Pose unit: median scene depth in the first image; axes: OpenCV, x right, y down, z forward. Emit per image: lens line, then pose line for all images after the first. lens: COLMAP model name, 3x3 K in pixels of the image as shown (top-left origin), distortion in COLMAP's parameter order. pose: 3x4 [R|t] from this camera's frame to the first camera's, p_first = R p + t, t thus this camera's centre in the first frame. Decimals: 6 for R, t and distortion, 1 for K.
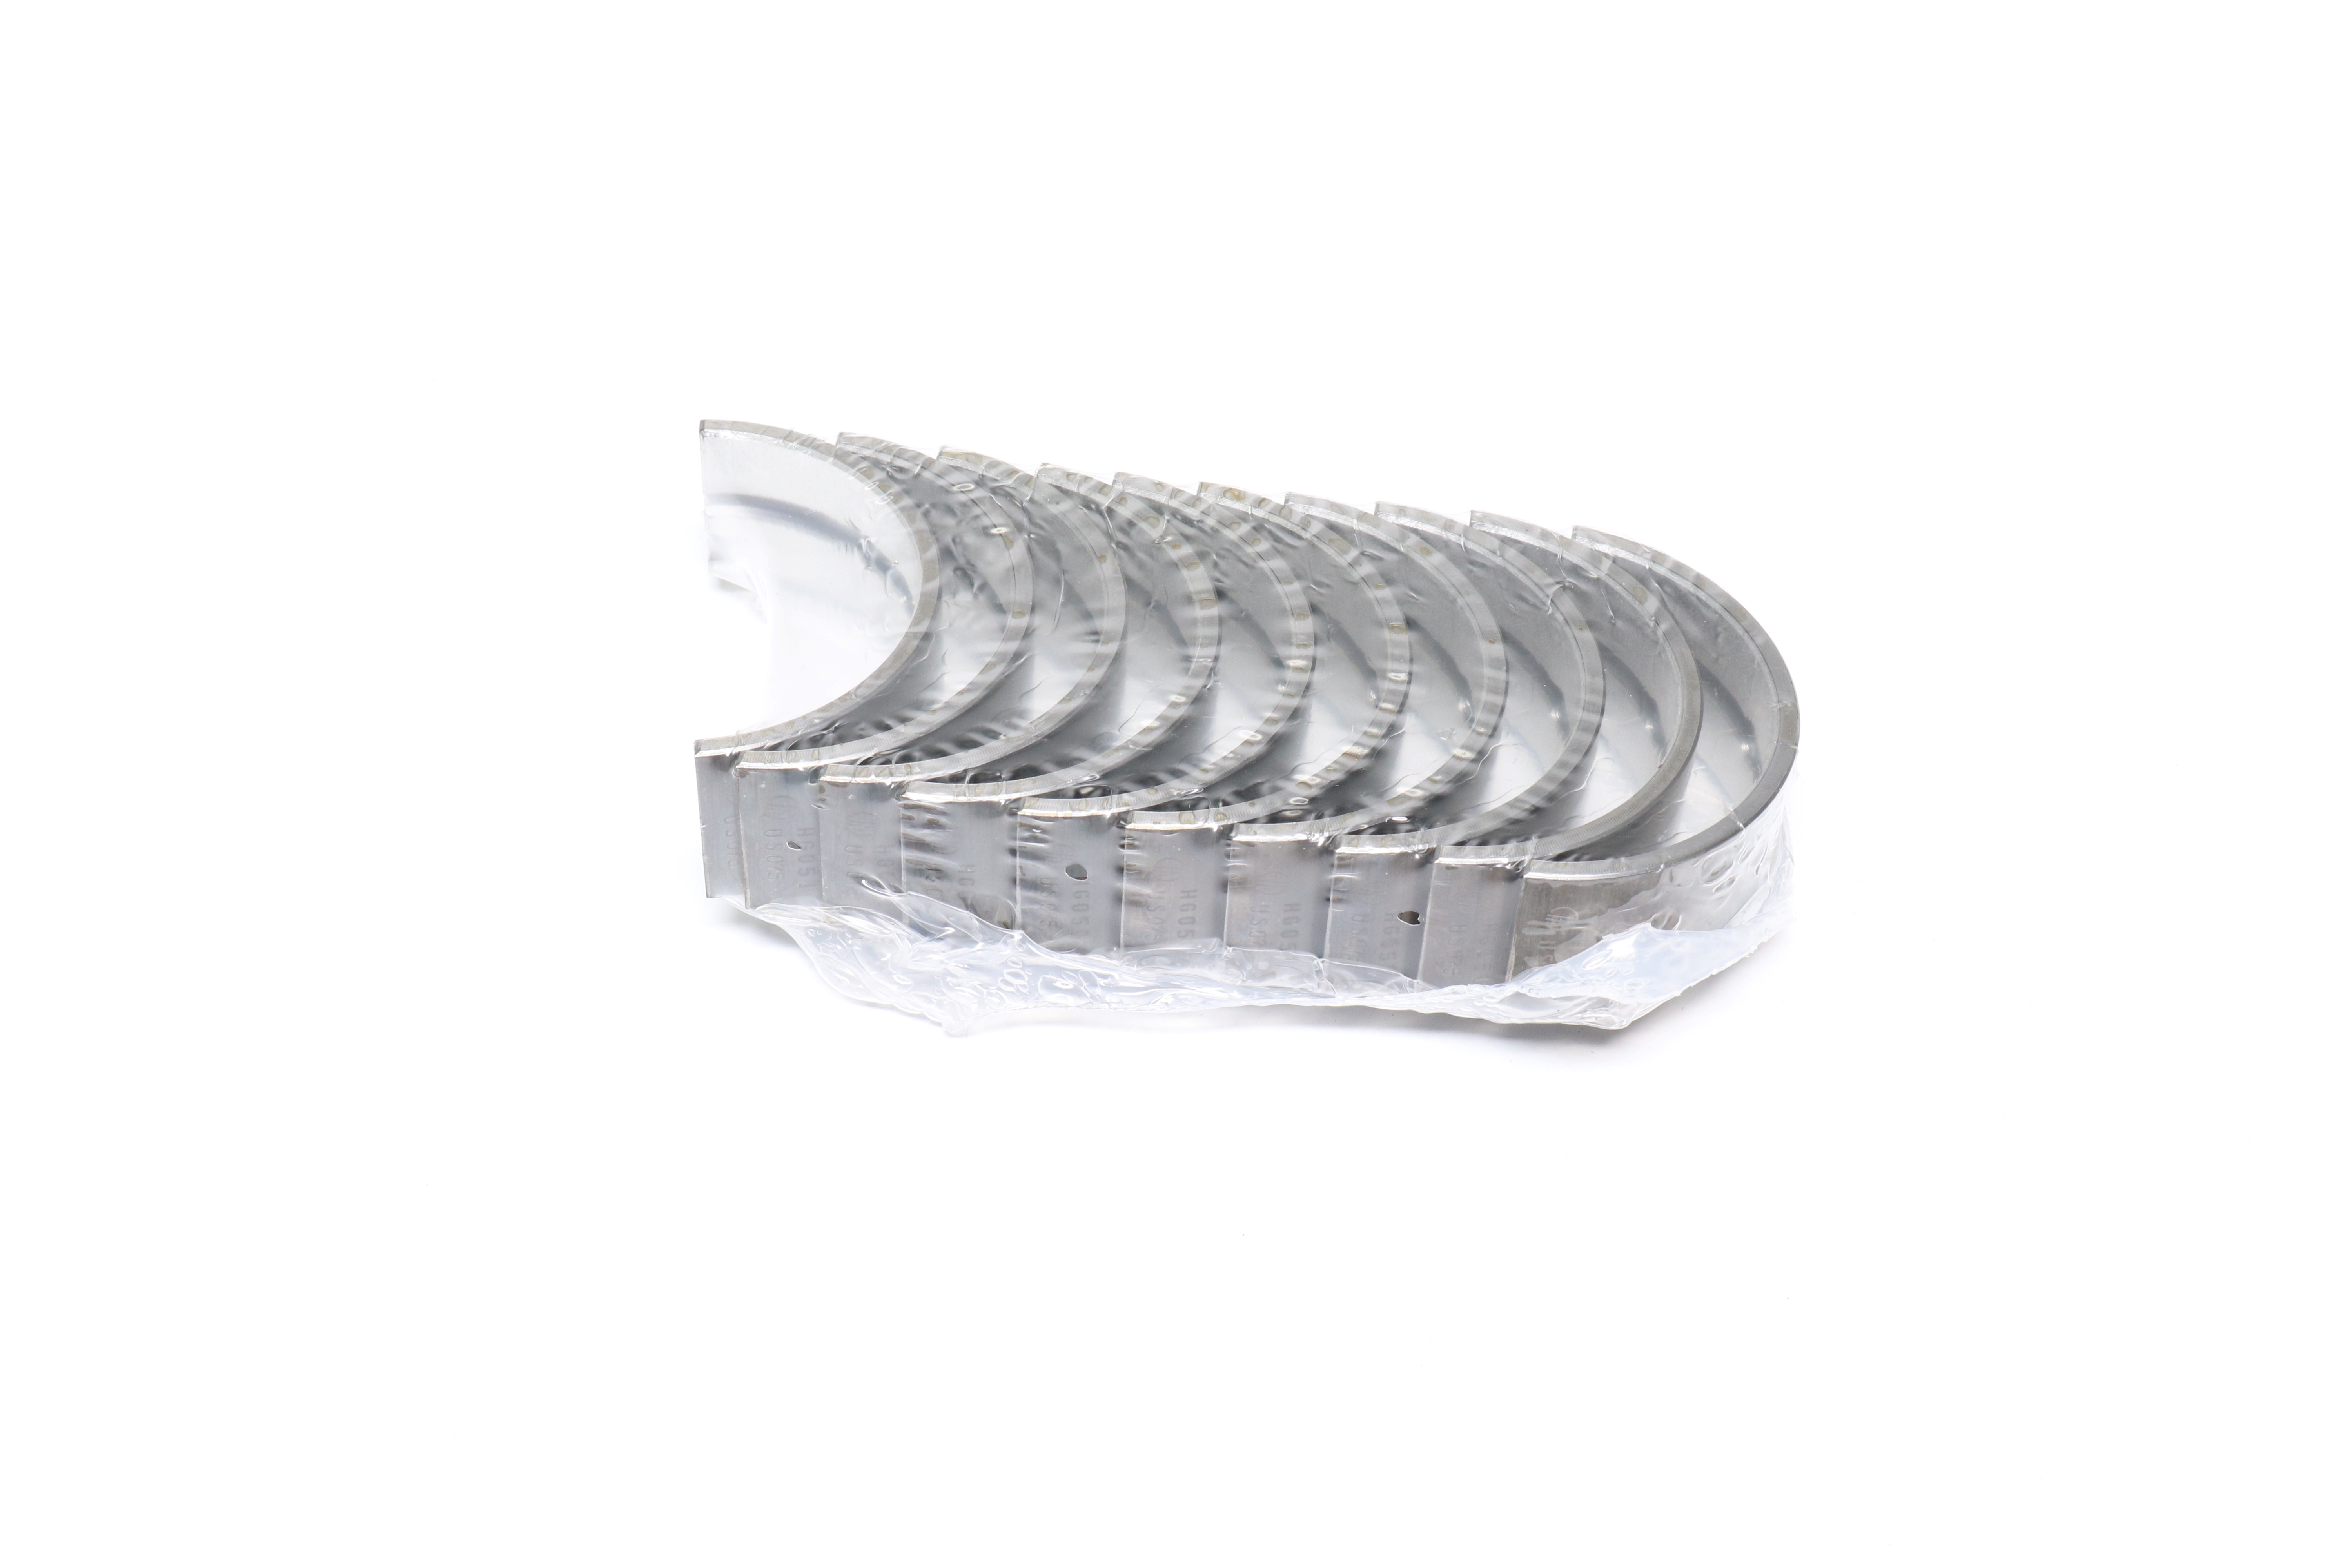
lens RADIAL K [[3814.4, 0, 1176.8], [0, 3814.4, 778.4], [0, 0, 1]] dist [0.003057, 0.000000]
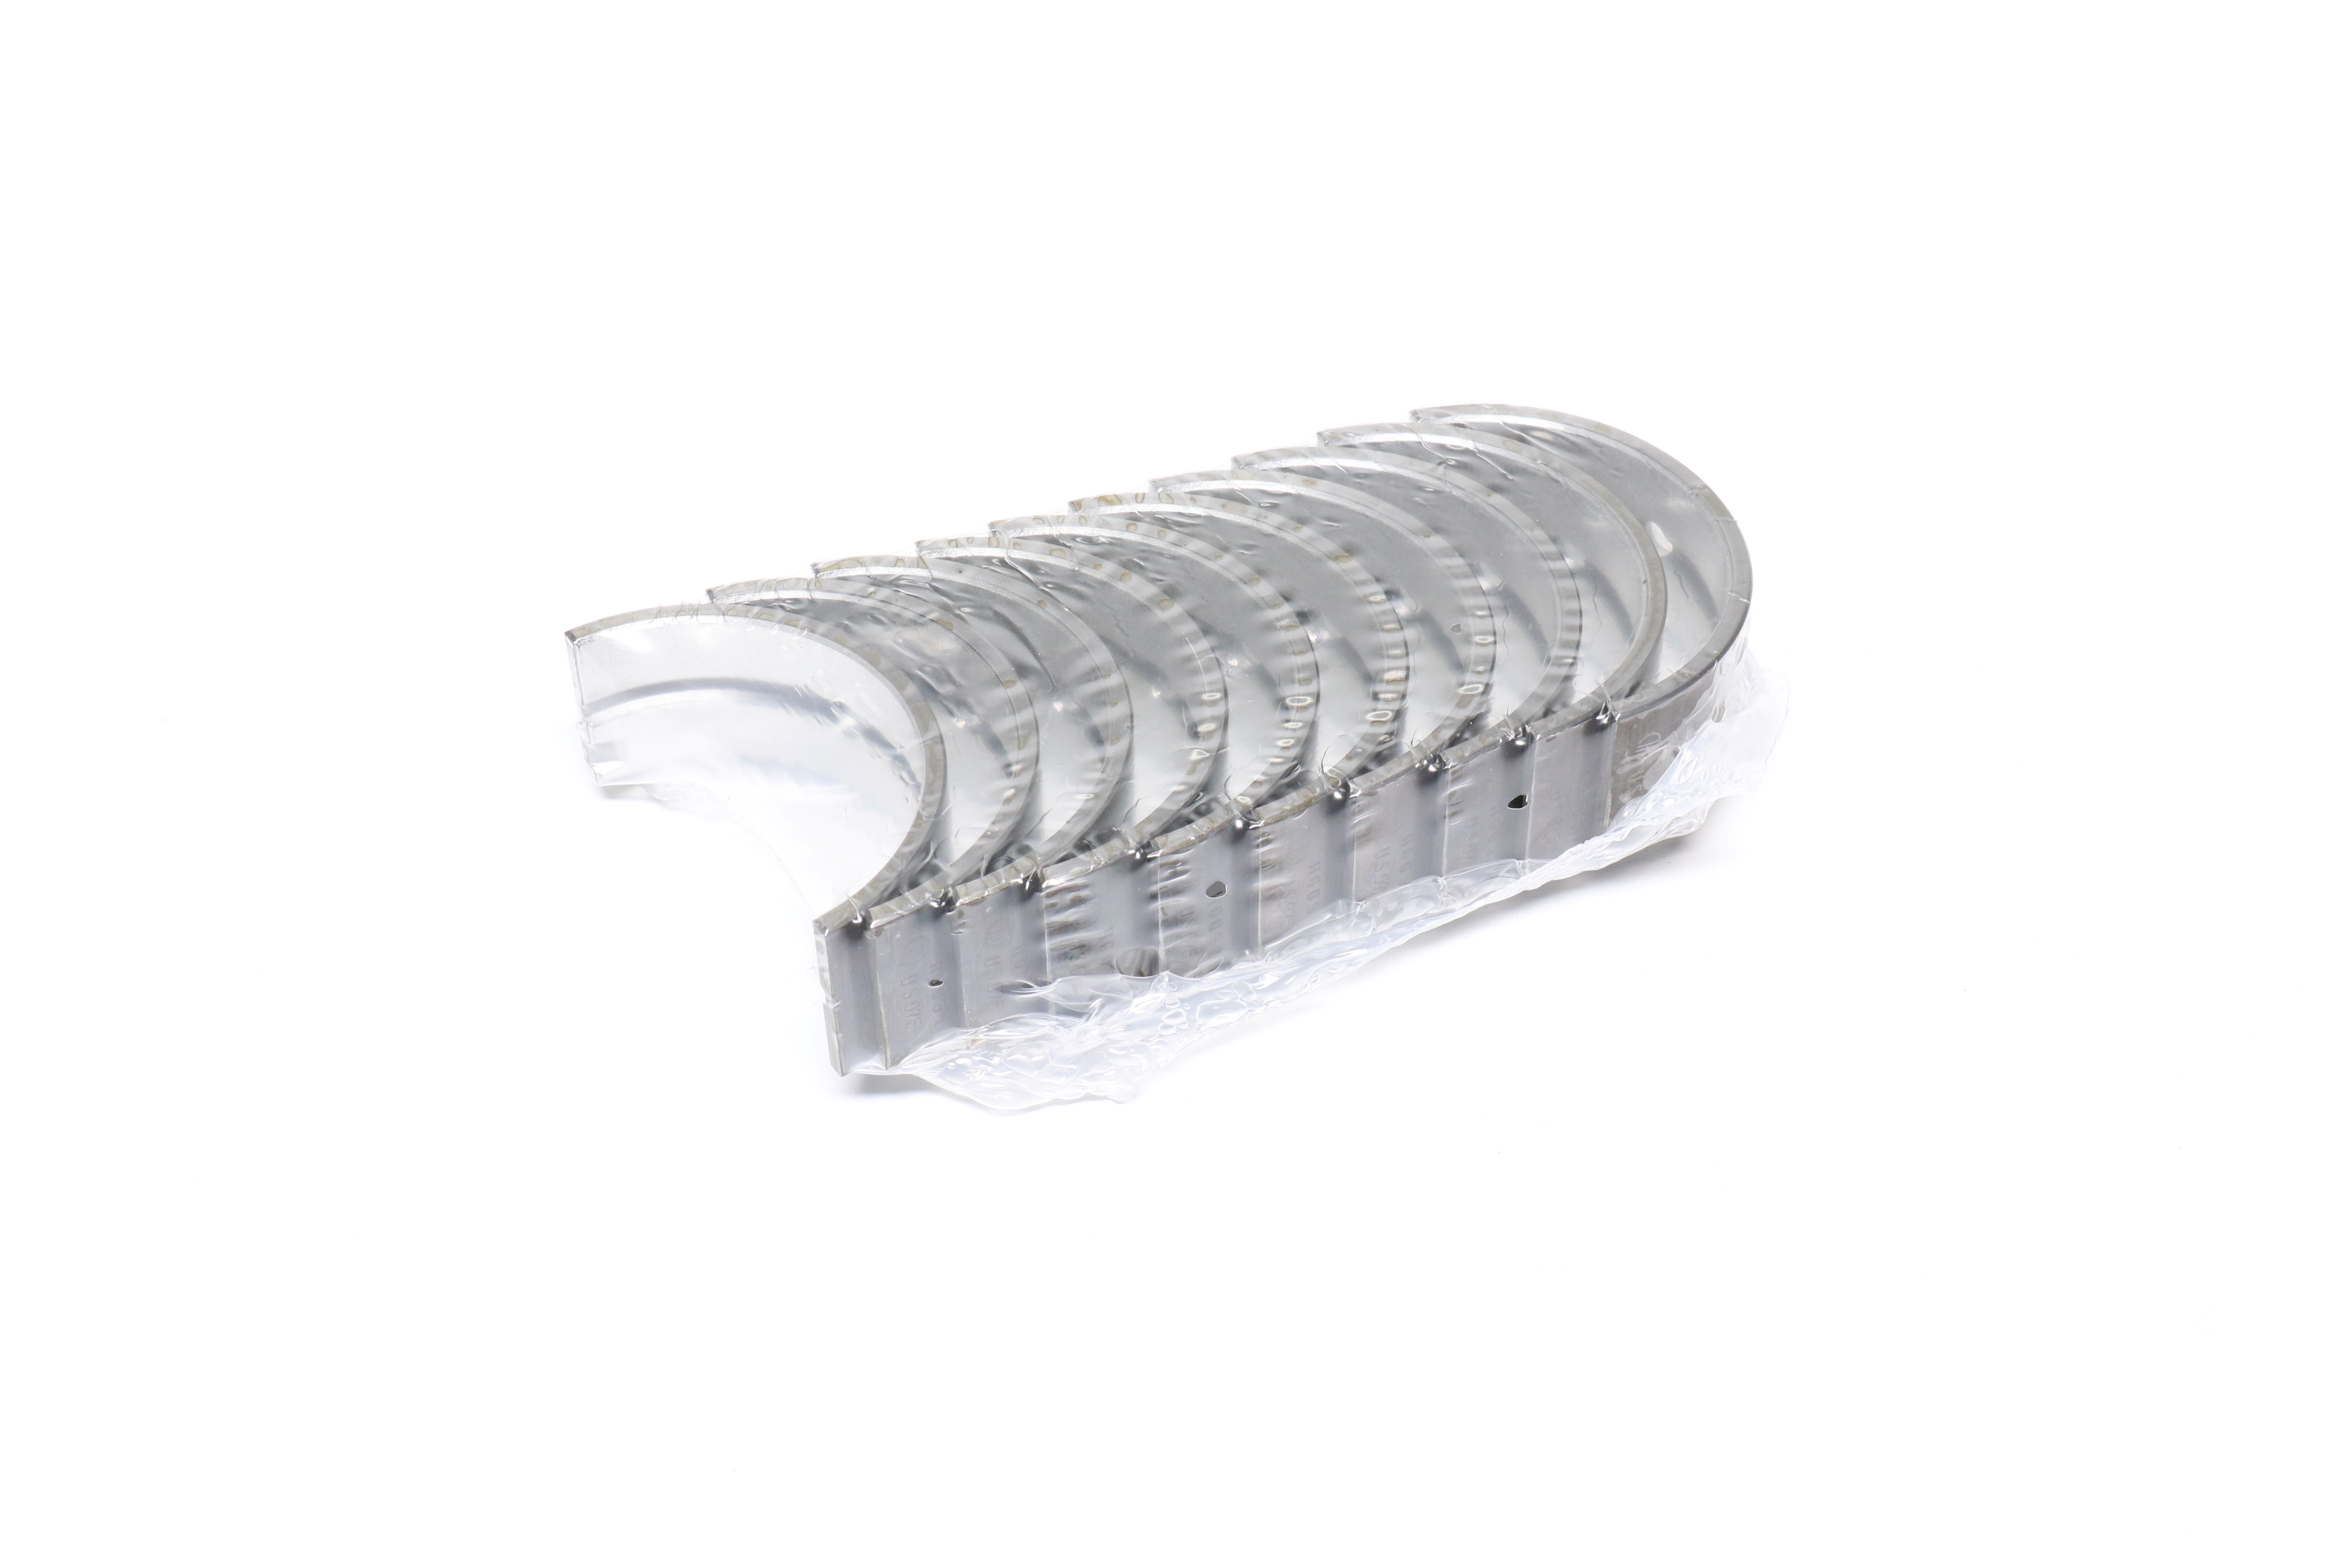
lens RADIAL K [[3814.4, 0, 1176.8], [0, 3814.4, 789.7], [0, 0, 1]] dist [0.003057, 0.000000]
pose [[0.855514, -0.379586, 0.352151, -0.369832], [0.378661, 0.922533, 0.074488, -0.076463], [-0.353146, 0.069621, 0.932974, 0.071269]]
